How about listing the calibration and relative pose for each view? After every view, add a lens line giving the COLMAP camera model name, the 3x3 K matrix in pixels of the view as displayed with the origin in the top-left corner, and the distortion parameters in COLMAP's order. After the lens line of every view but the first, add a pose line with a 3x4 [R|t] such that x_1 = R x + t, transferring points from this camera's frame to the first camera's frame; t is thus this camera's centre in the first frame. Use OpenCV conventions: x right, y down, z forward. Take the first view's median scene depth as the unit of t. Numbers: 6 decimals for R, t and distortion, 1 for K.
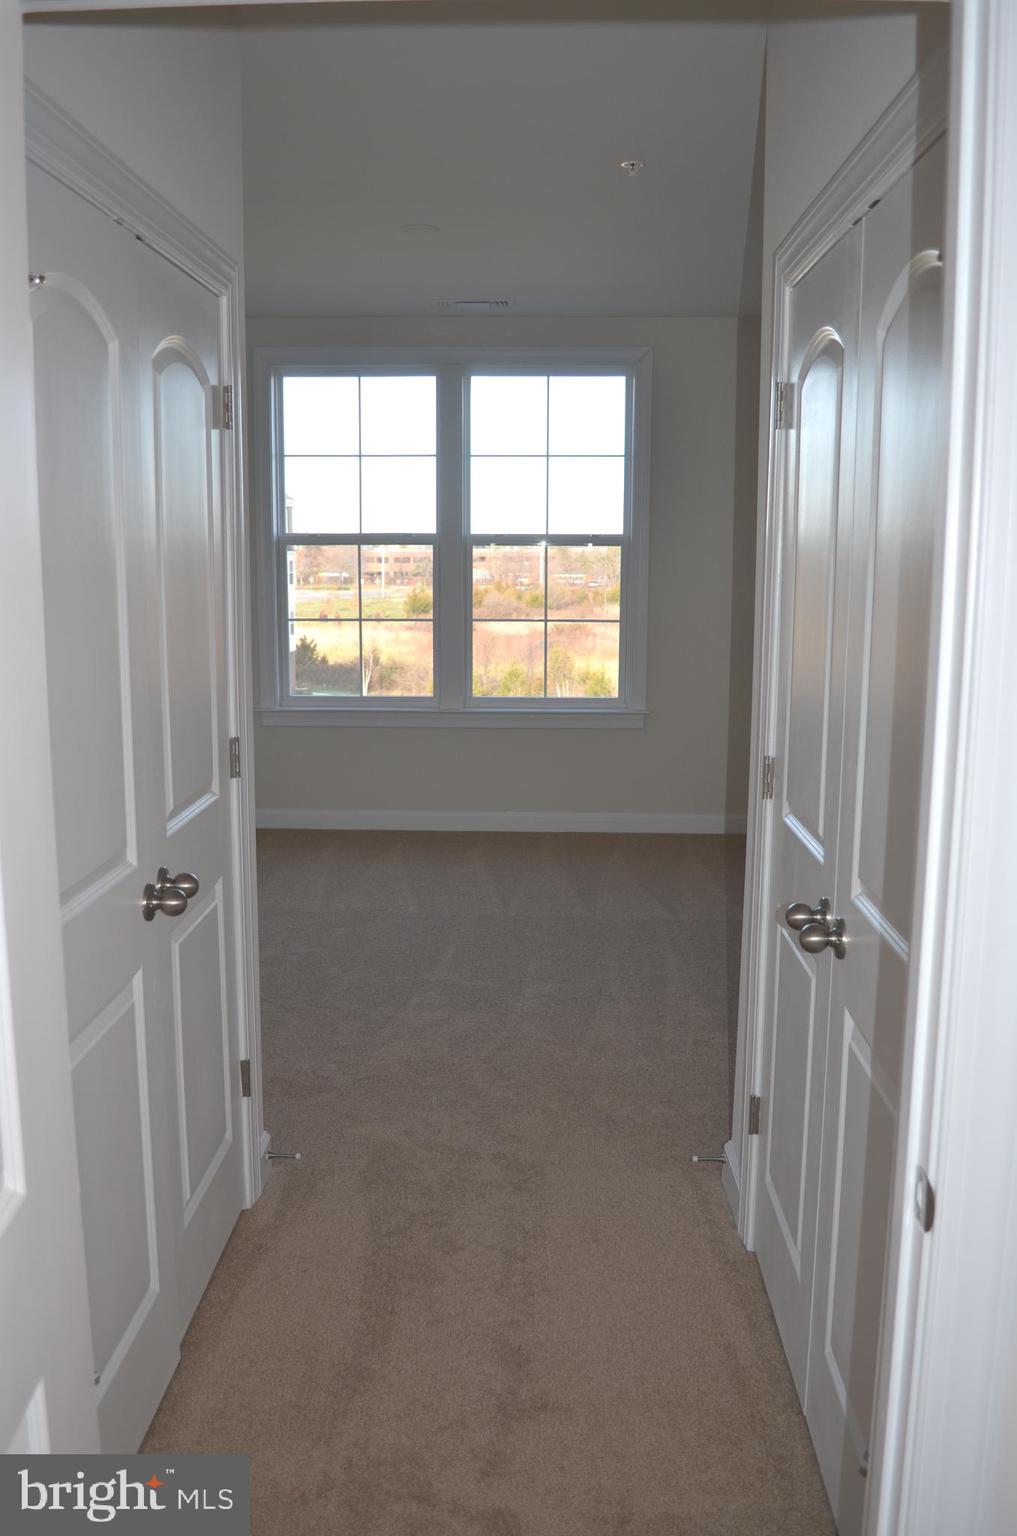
lens RADIAL K [[1291.5, 0, 508.7], [0, 1291.5, 734.5], [0, 0, 1]] dist [-0.003208, -0.000637]
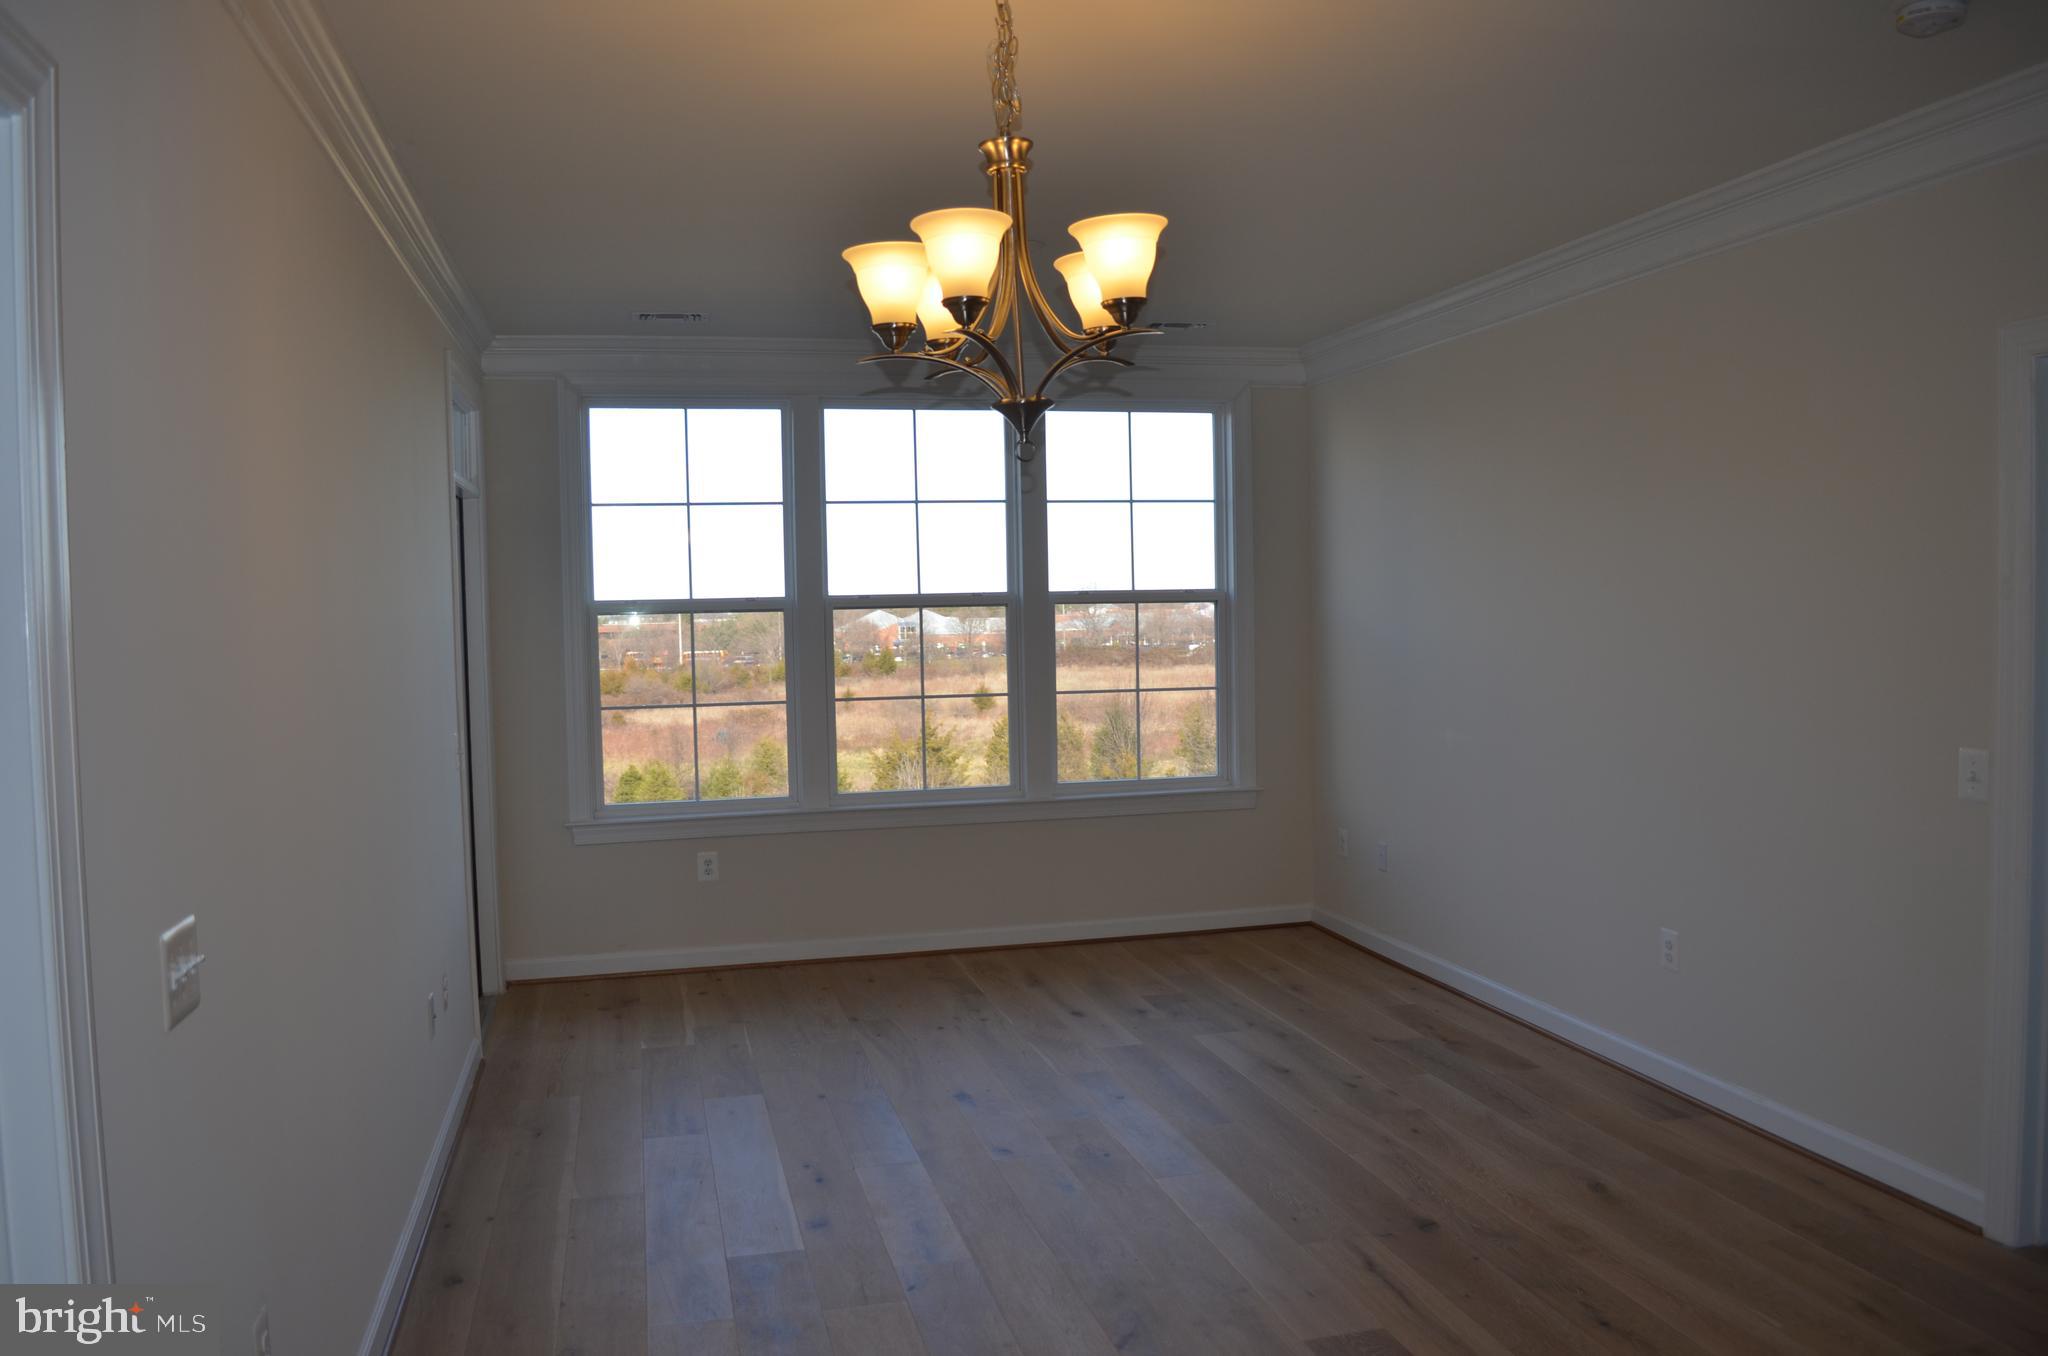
lens RADIAL K [[1588.7, 0, 1024.0], [0, 1588.7, 678.0], [0, 0, 1]] dist [-0.002303, -0.000286]
pose [[0.963680, -0.035051, 0.264749, -0.180025], [0.062239, 0.993529, -0.095011, 0.000118], [-0.259705, 0.108038, 0.959625, 0.000482]]
